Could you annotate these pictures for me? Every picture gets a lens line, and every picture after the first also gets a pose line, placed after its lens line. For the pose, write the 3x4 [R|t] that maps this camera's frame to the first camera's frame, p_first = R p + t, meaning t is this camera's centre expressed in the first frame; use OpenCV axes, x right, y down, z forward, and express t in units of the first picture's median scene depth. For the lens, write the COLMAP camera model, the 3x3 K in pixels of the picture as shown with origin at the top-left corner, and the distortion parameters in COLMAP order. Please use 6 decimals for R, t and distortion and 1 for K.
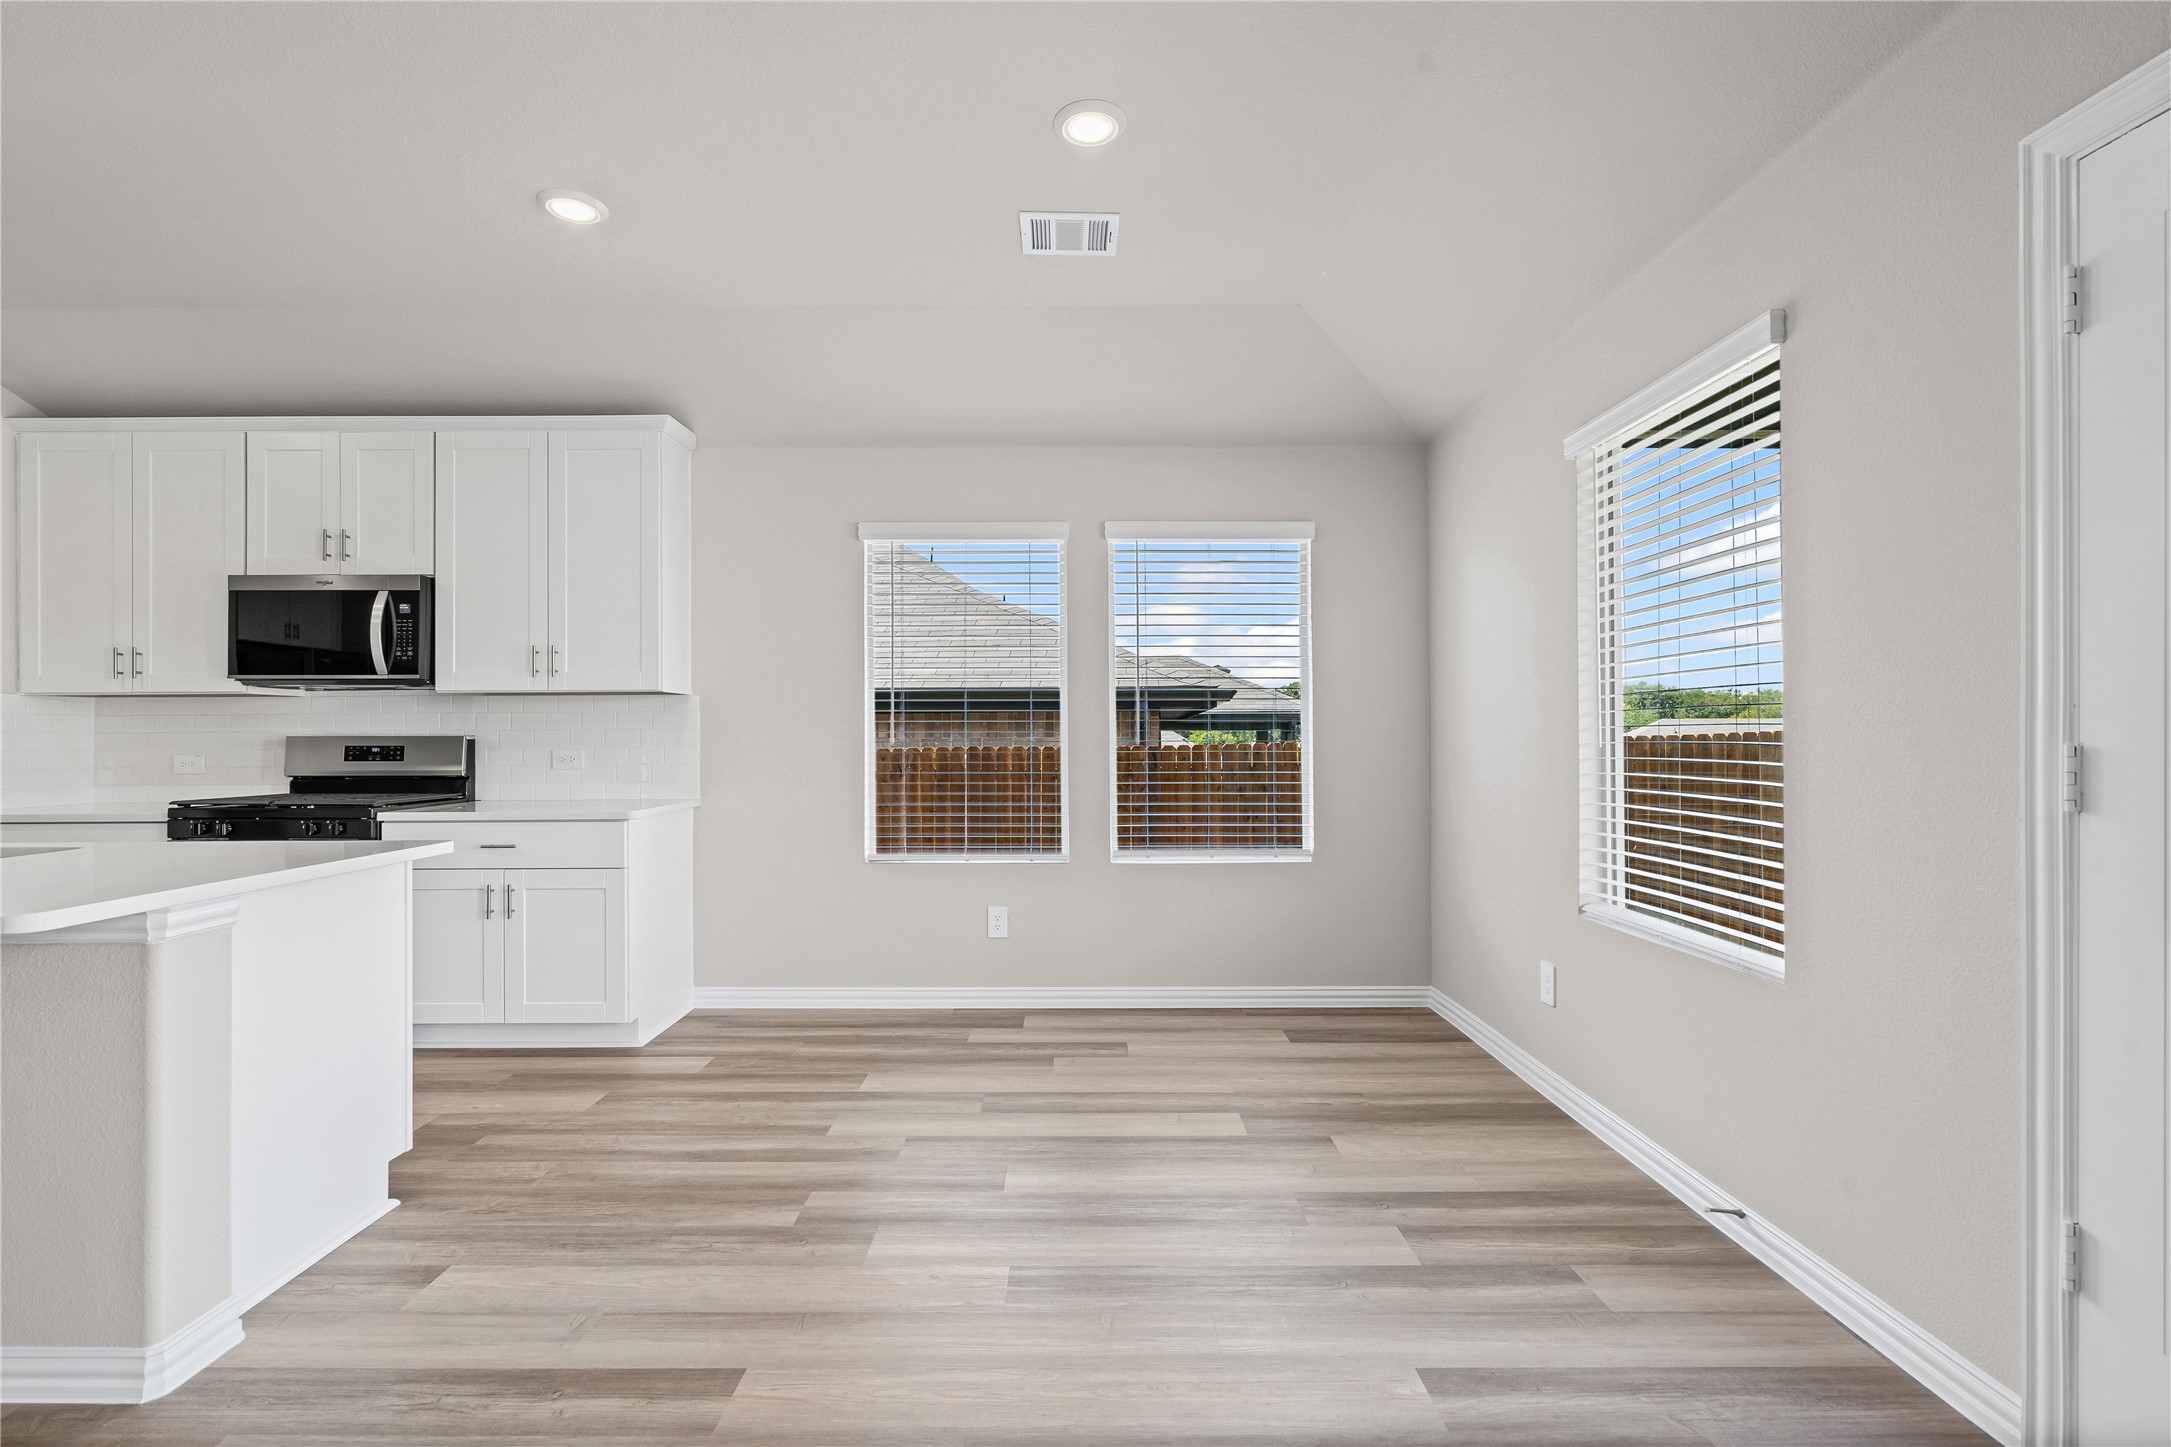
lens RADIAL K [[1004.7, 0, 1054.3], [0, 1004.7, 724.3], [0, 0, 1]] dist [-0.001206, 0.001567]
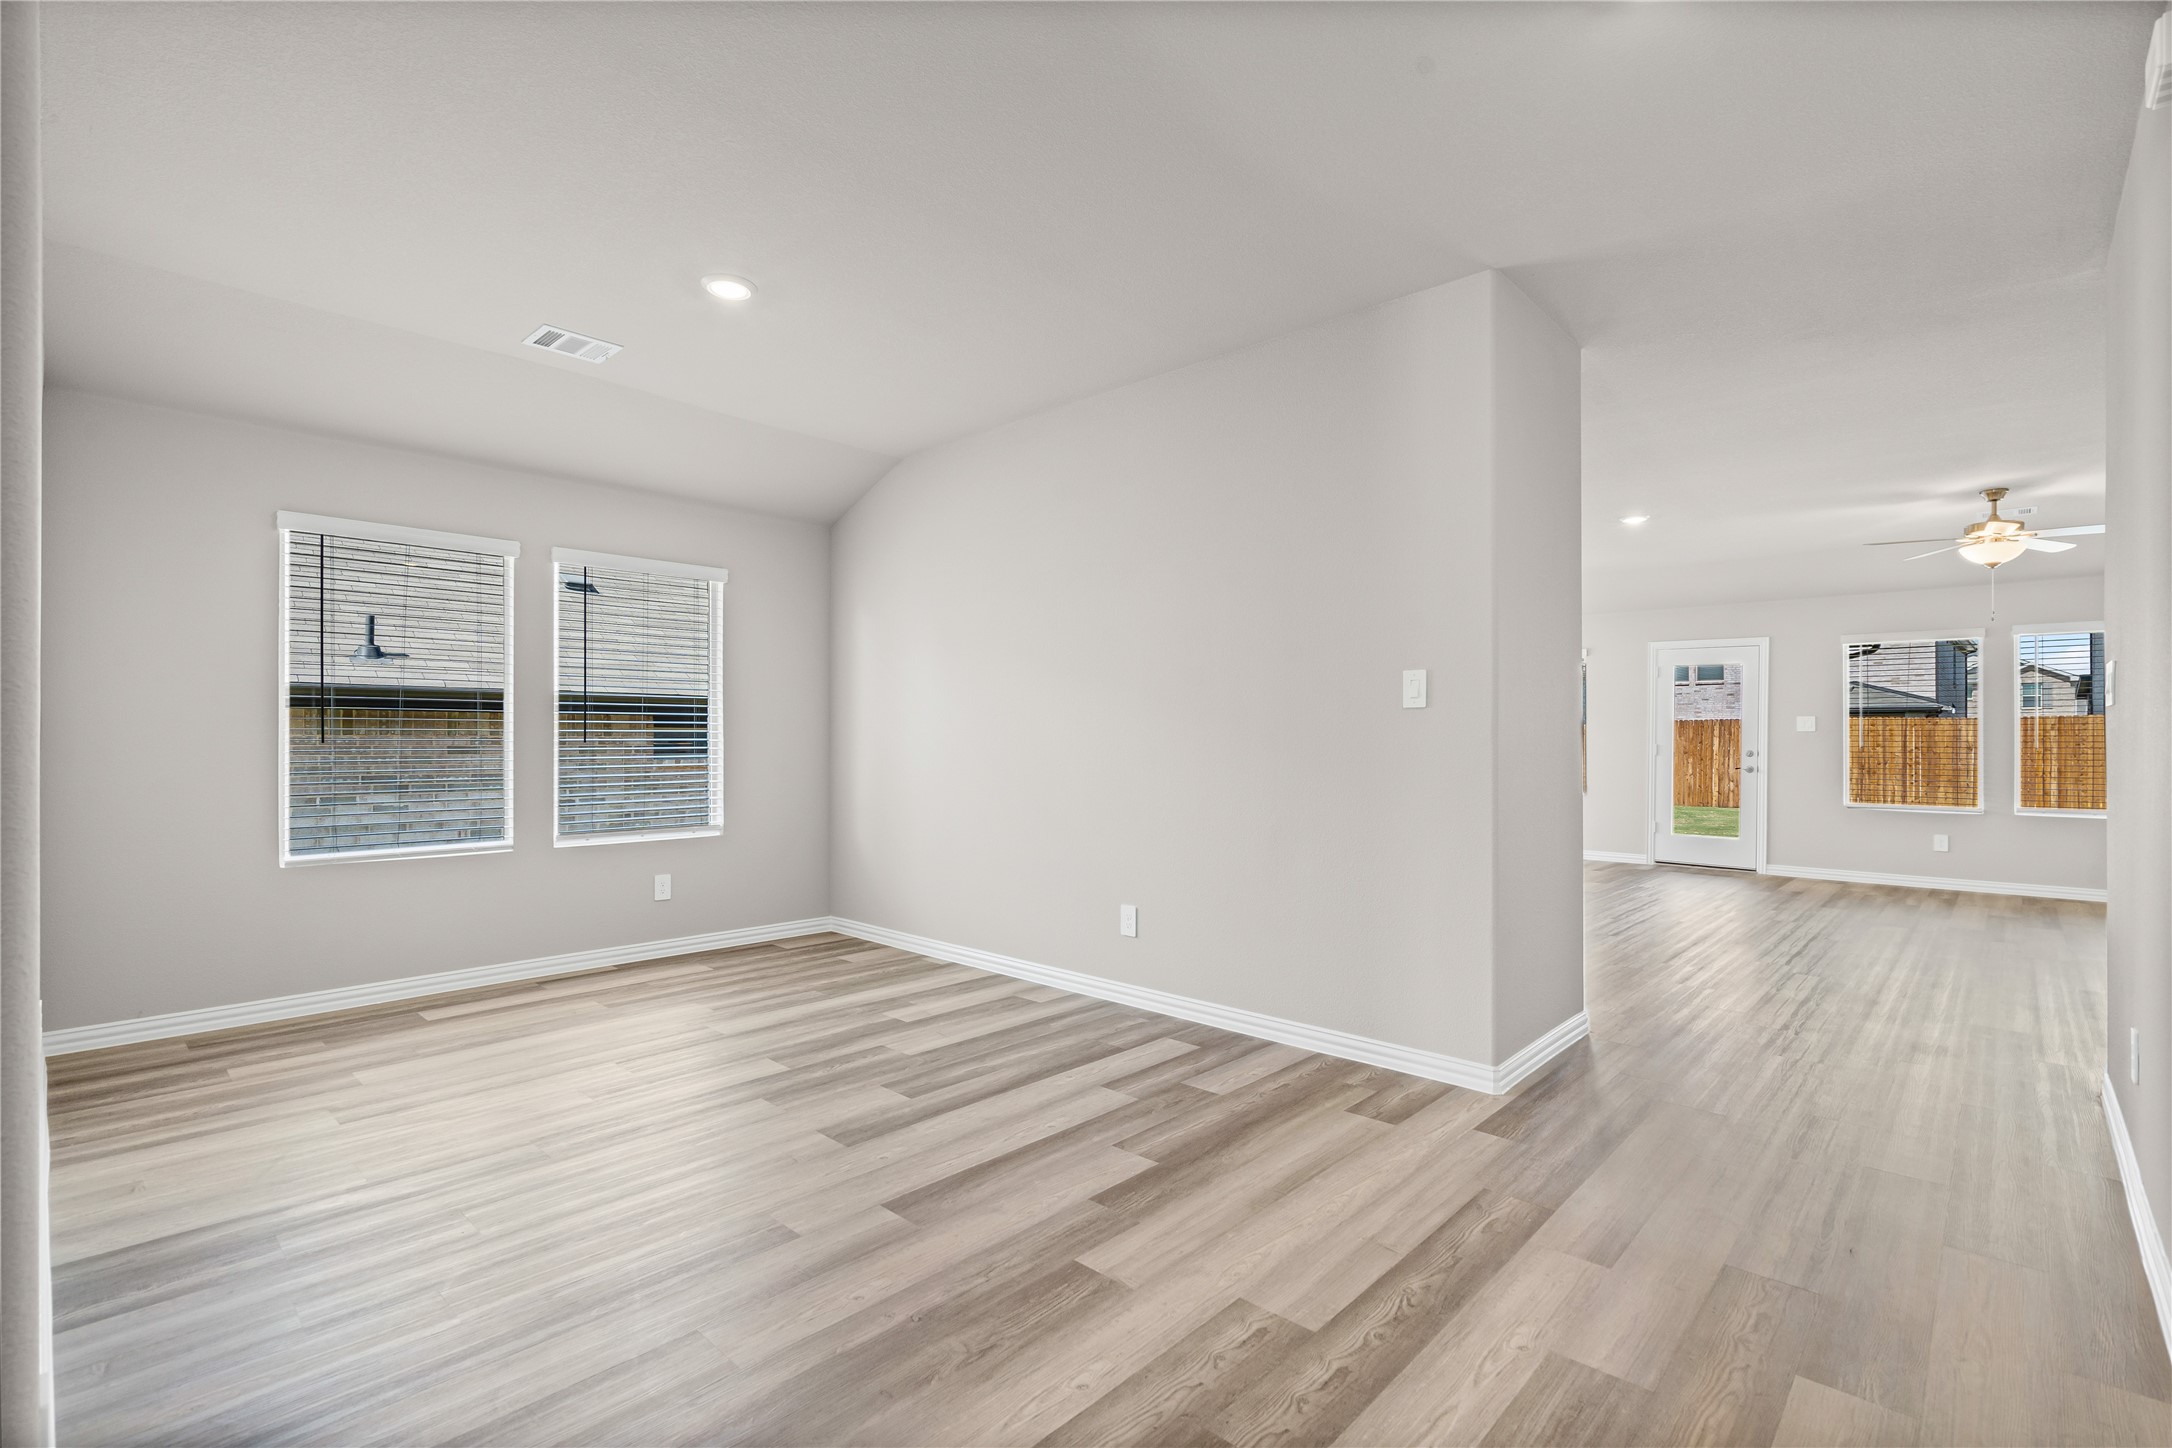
lens RADIAL K [[1005.2, 0, 1062.2], [0, 1005.2, 735.4], [0, 0, 1]] dist [-0.001206, 0.001567]
pose [[0.686386, 0.011634, 0.727144, -2.368316], [-0.014578, 0.999891, -0.002237, 0.012604], [-0.727091, -0.009065, 0.686481, -0.230344]]
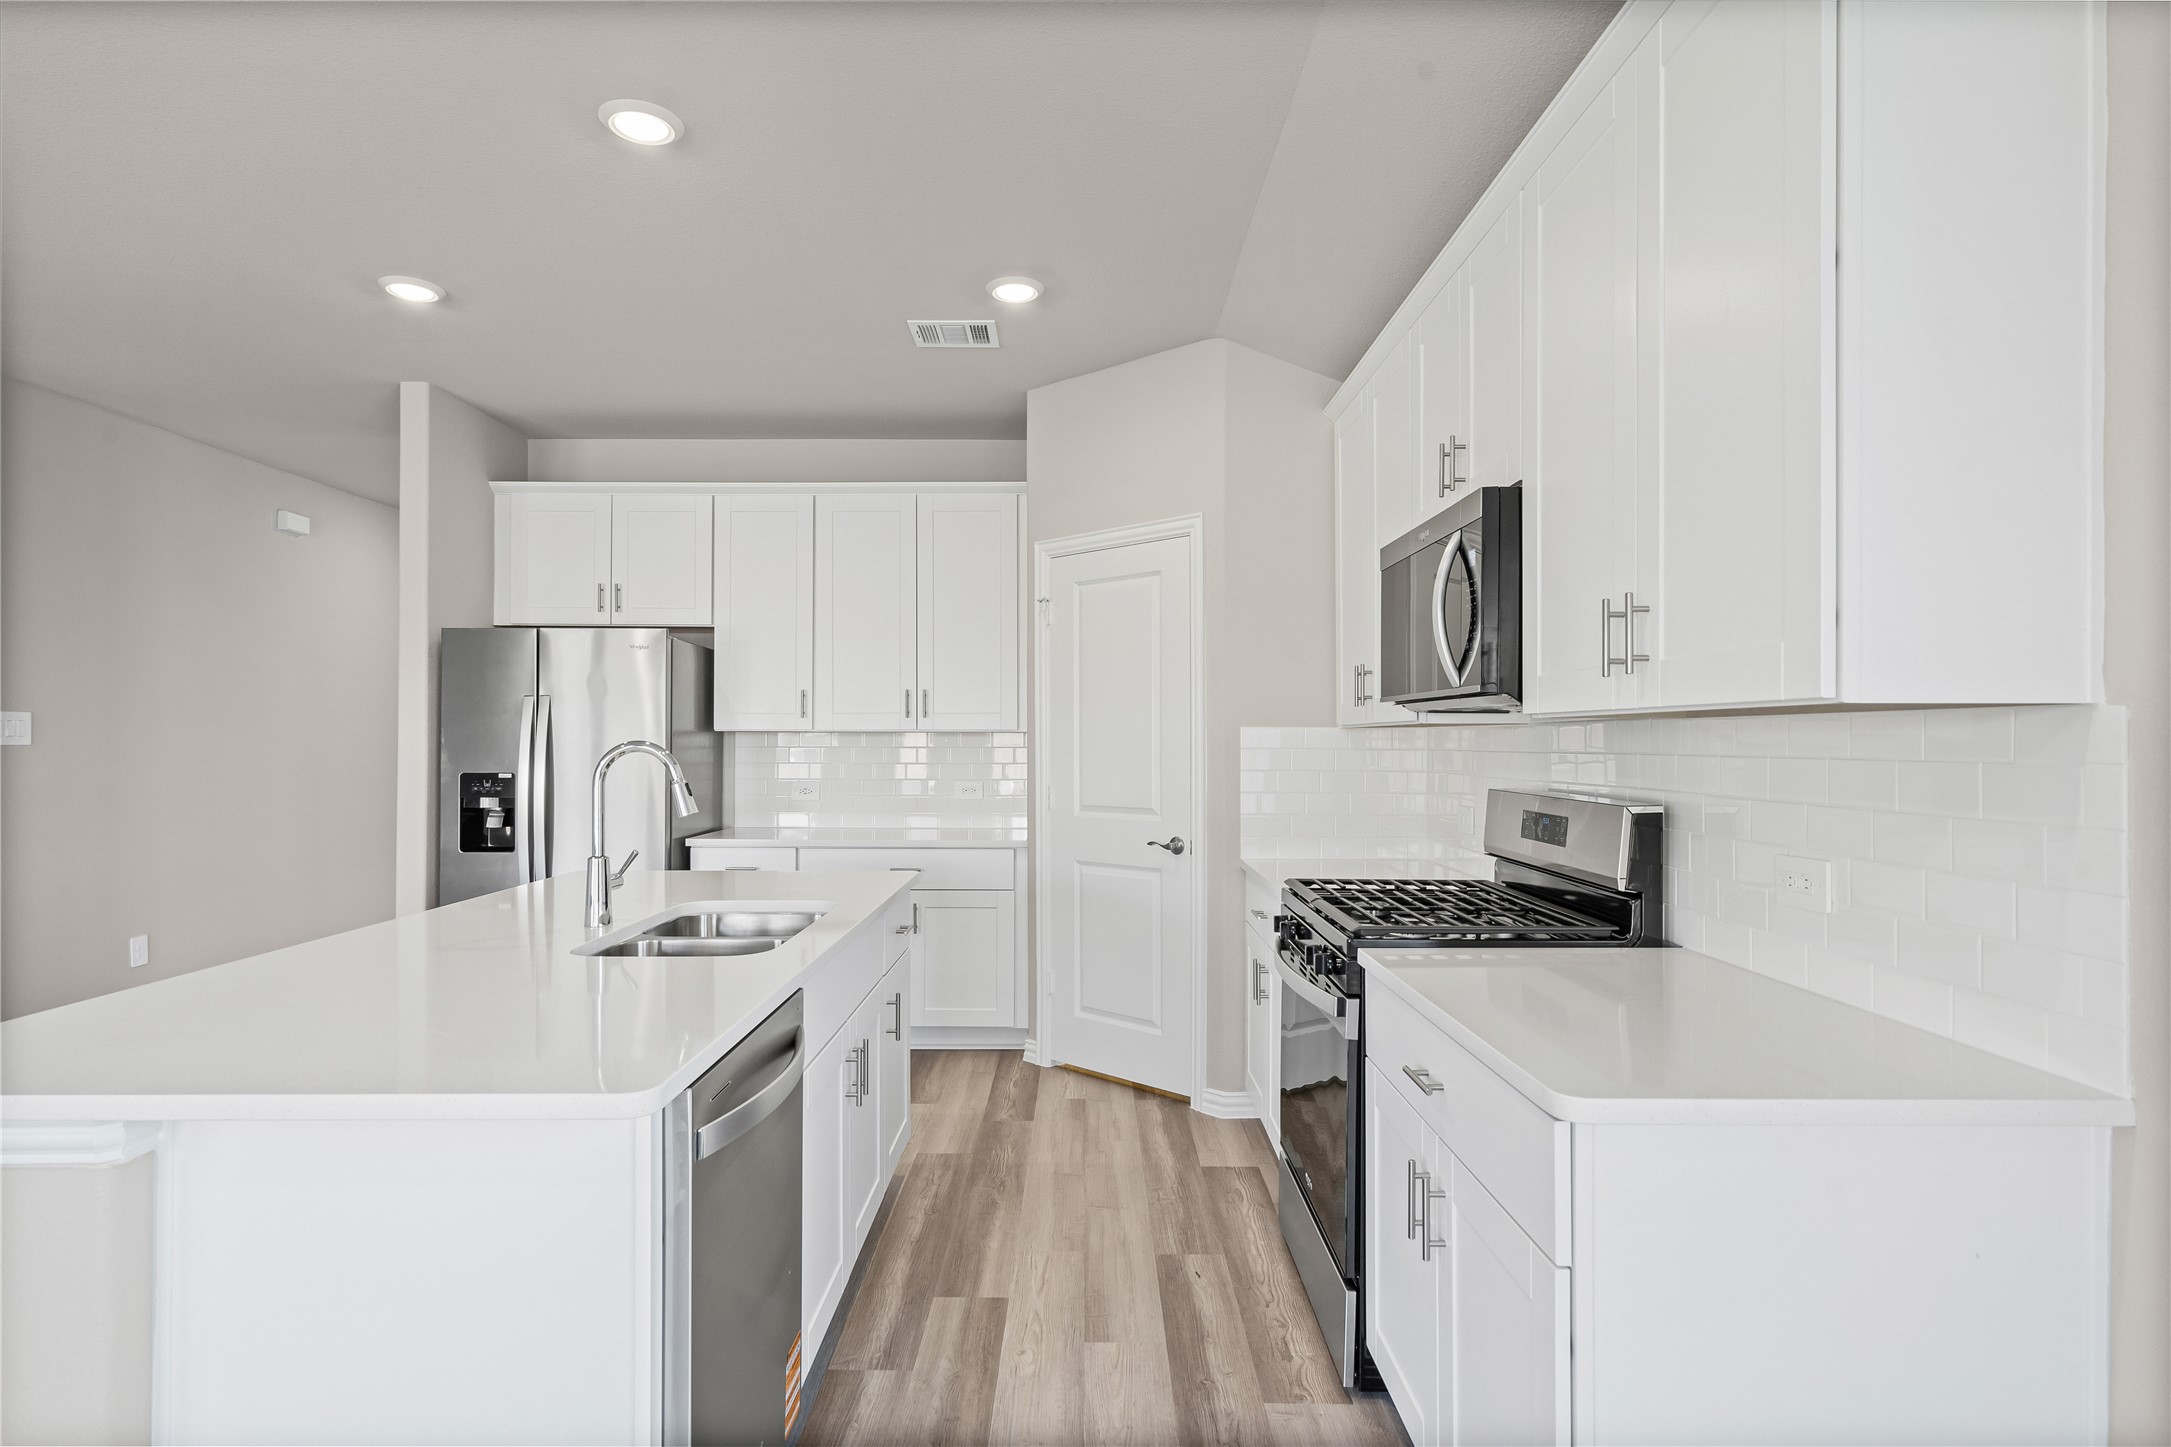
lens RADIAL K [[1129.1, 0, 1039.3], [0, 1129.1, 744.4], [0, 0, 1]] dist [0.005743, 0.004004]
pose [[-0.035633, 0.008812, -0.999326, -0.058641], [0.007718, 0.999934, 0.008542, -0.026101], [0.999335, -0.007409, -0.035699, 0.799623]]
